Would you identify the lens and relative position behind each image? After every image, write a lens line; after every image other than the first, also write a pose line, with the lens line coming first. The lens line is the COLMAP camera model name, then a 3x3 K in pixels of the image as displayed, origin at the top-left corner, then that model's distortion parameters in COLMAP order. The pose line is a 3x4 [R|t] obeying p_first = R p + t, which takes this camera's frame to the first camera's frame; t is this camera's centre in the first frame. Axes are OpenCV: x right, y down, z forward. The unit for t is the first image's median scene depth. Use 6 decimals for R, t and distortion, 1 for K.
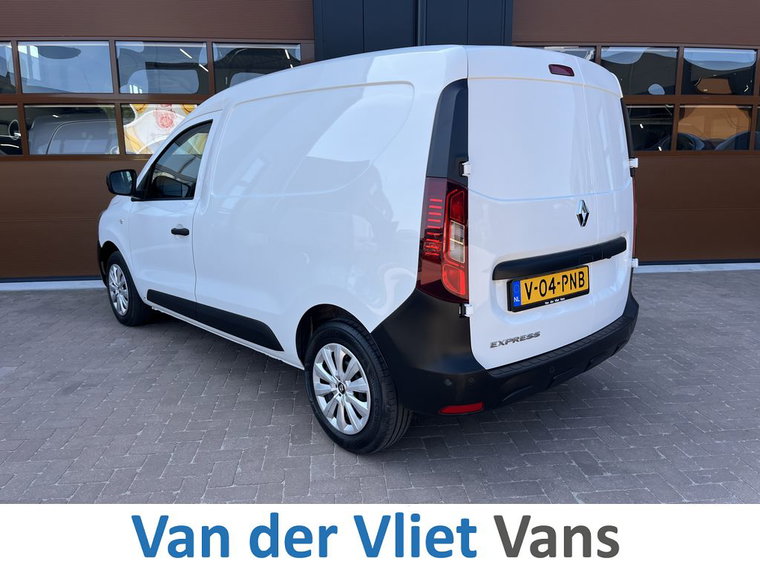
lens RADIAL K [[581.9, 0, 380.2], [0, 581.9, 290.3], [0, 0, 1]] dist [0.005485, -0.006527]
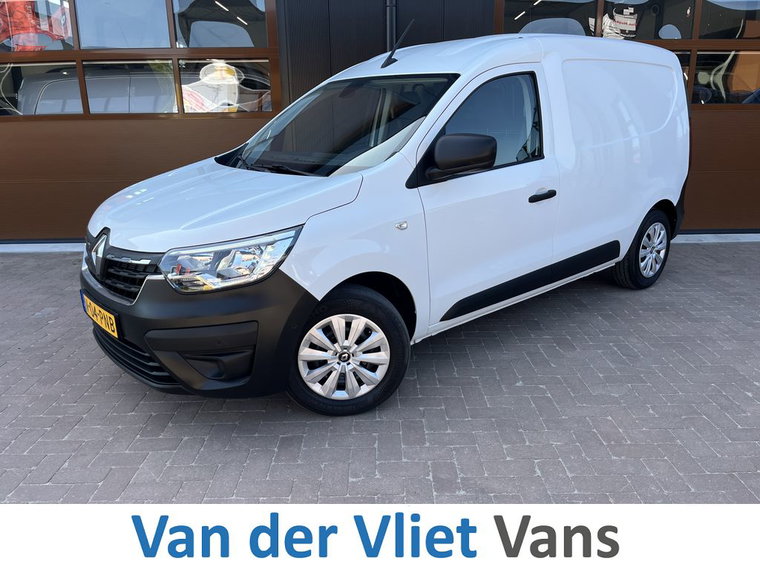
lens RADIAL K [[581.9, 0, 380.2], [0, 581.9, 290.3], [0, 0, 1]] dist [0.005485, -0.006527]
pose [[0.994882, 0.022059, -0.098608, 0.135172], [-0.014755, 0.997134, 0.074198, -0.017958], [0.099962, -0.072364, 0.992356, 0.058740]]
